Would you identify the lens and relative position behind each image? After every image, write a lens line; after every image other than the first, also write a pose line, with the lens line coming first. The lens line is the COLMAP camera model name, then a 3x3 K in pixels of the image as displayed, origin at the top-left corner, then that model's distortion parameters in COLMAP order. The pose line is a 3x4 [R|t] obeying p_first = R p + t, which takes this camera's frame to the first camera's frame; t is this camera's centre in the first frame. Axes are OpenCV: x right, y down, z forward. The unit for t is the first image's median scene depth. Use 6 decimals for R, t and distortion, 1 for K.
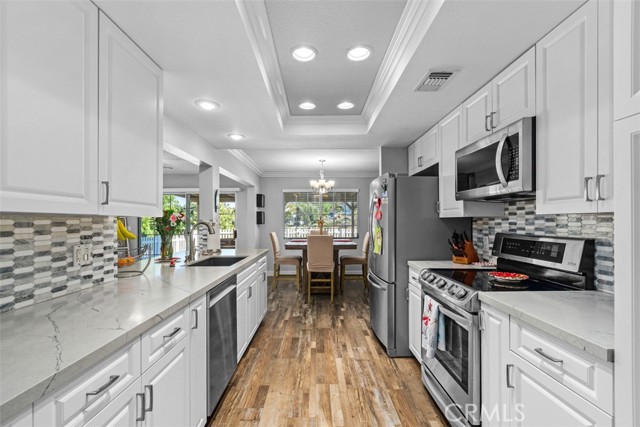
lens RADIAL K [[289.1, 0, 317.2], [0, 289.1, 216.5], [0, 0, 1]] dist [-0.000579, 0.000414]
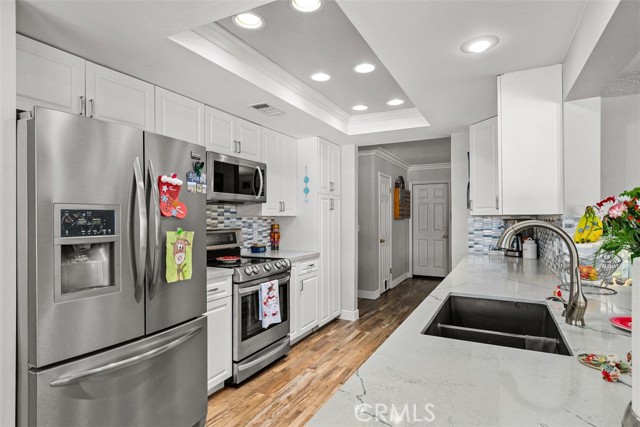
lens RADIAL K [[353.0, 0, 320.0], [0, 353.0, 213.5], [0, 0, 1]] dist [-0.000313, 0.000217]
pose [[-0.885682, 0.007459, 0.464232, -0.424904], [-0.002767, 0.999768, -0.021344, 0.018249], [-0.464283, -0.020189, -0.885457, 1.872887]]
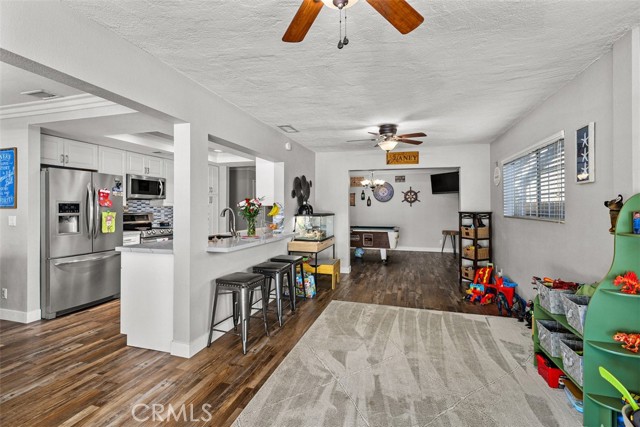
lens RADIAL K [[292.7, 0, 321.1], [0, 292.7, 204.9], [0, 0, 1]] dist [0.000270, 0.000103]
pose [[-0.958071, 0.003755, 0.286508, -1.418366], [-0.002034, 0.999800, -0.019905, 0.033081], [-0.286525, -0.019653, -0.957871, 2.565880]]
